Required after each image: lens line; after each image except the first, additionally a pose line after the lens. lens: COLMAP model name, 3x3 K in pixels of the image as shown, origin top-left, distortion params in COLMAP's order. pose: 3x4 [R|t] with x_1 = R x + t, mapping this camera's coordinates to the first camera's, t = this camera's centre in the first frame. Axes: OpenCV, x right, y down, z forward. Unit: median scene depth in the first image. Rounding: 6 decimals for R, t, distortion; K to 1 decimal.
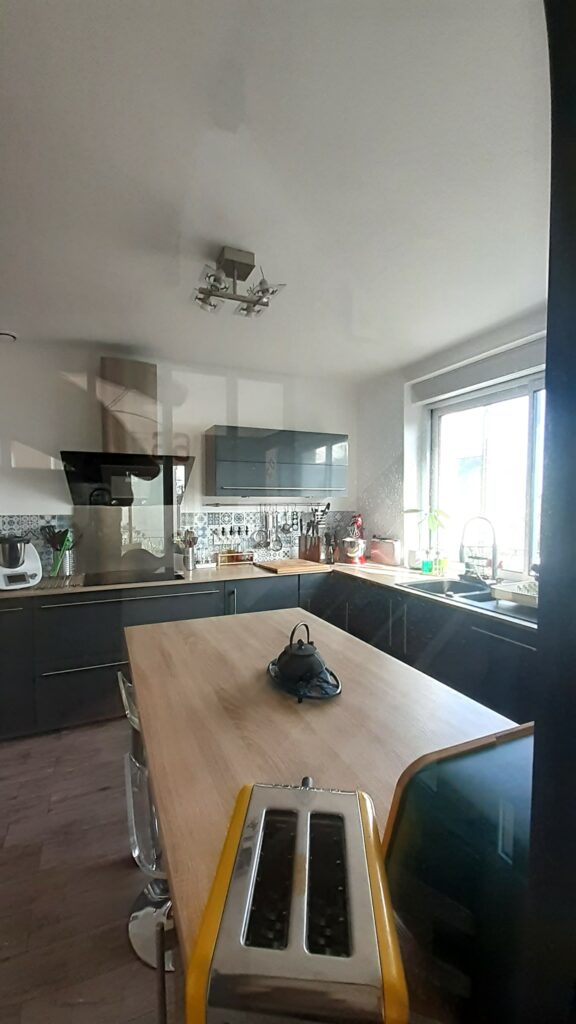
lens RADIAL K [[403.5, 0, 277.6], [0, 403.5, 515.2], [0, 0, 1]] dist [0.001888, -0.003008]
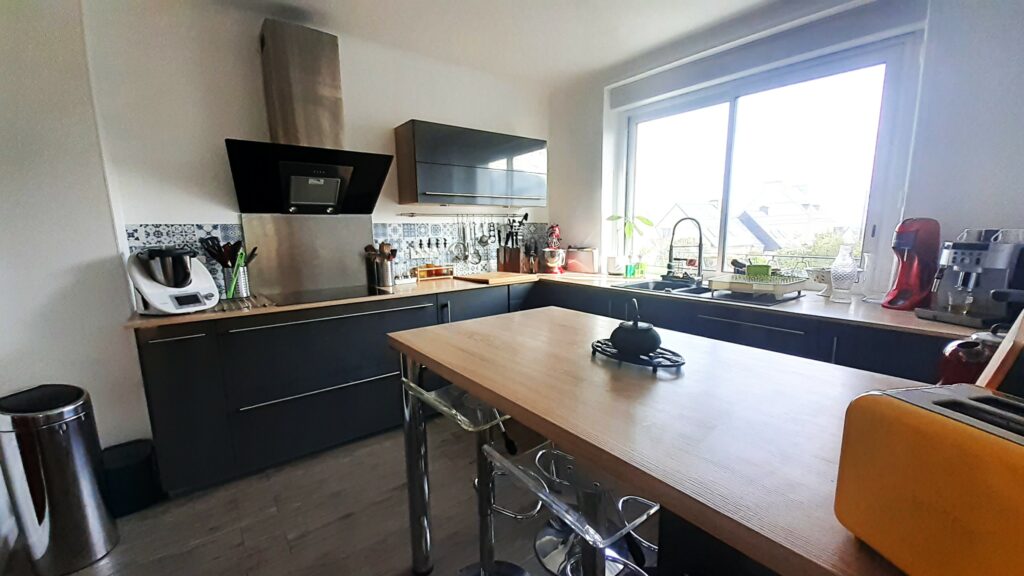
lens RADIAL K [[403.5, 0, 524.5], [0, 403.5, 293.0], [0, 0, 1]] dist [0.001888, -0.003008]
pose [[0.966433, -0.053435, 0.251300, -0.144751], [0.021888, 0.991700, 0.126696, 0.040554], [-0.255984, -0.116943, 0.959581, 0.044997]]
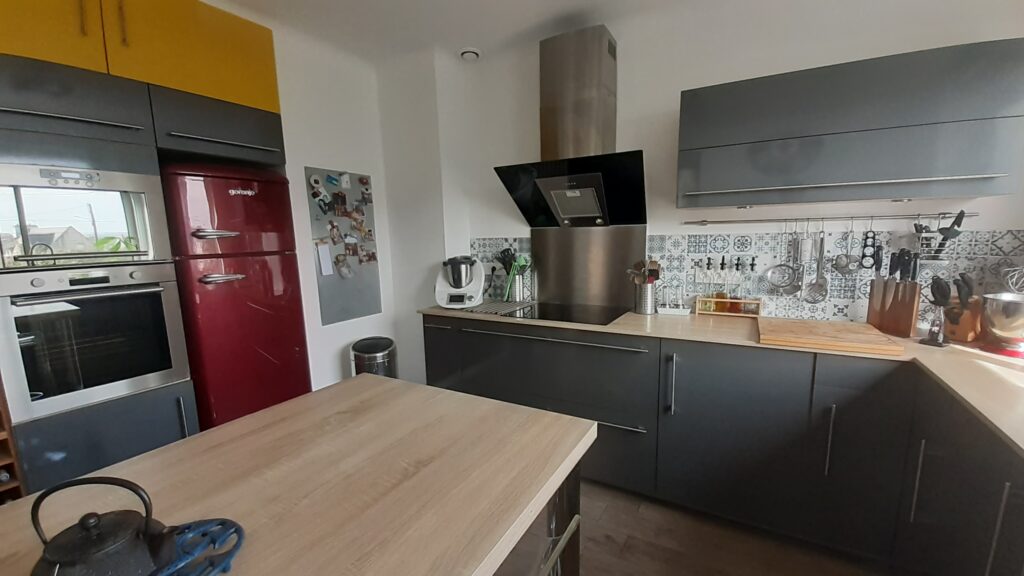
lens RADIAL K [[403.5, 0, 538.1], [0, 403.5, 295.9], [0, 0, 1]] dist [0.001888, -0.003008]
pose [[0.612527, 0.109693, -0.782801, 0.216162], [-0.006013, 0.990942, 0.134155, 0.006467], [0.790427, -0.077467, 0.607639, 0.382762]]
